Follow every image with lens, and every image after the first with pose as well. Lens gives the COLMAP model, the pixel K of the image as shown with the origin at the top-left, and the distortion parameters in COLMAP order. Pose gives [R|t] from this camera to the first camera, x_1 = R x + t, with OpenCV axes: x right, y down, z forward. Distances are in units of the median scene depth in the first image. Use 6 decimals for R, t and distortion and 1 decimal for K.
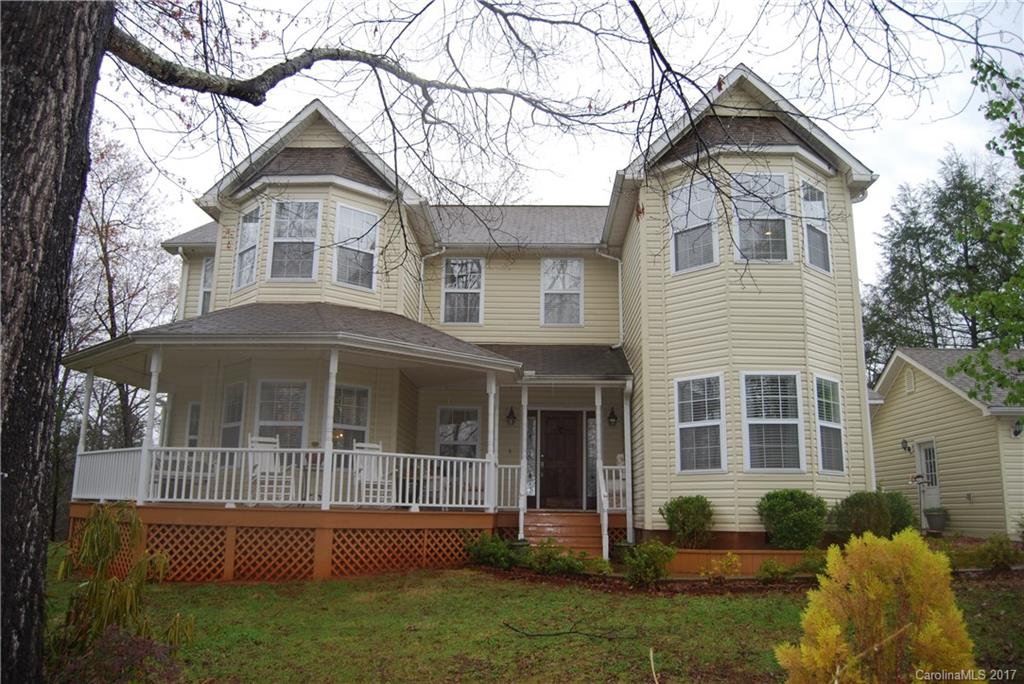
lens RADIAL K [[789.8, 0, 512.0], [0, 789.8, 342.0], [0, 0, 1]] dist [-0.081862, -0.000963]
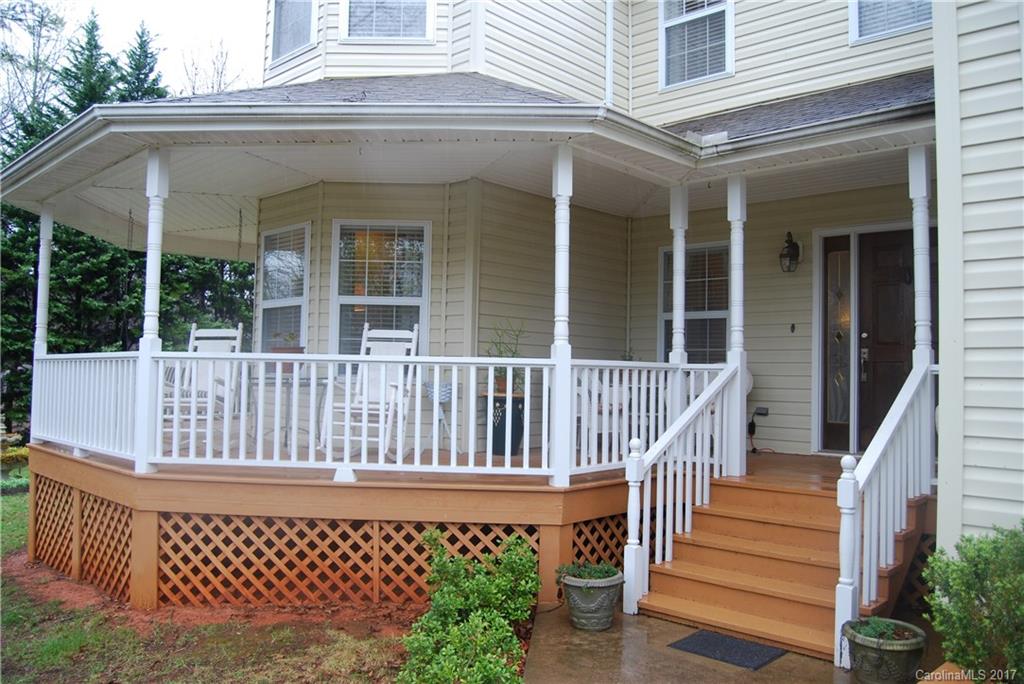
lens RADIAL K [[789.8, 0, 512.0], [0, 789.8, 342.0], [0, 0, 1]] dist [-0.081862, -0.000963]
pose [[0.754327, -0.028554, -0.655877, 0.240567], [0.129365, 0.985930, 0.105859, 0.102629], [0.643626, -0.164700, 0.747408, 0.739044]]
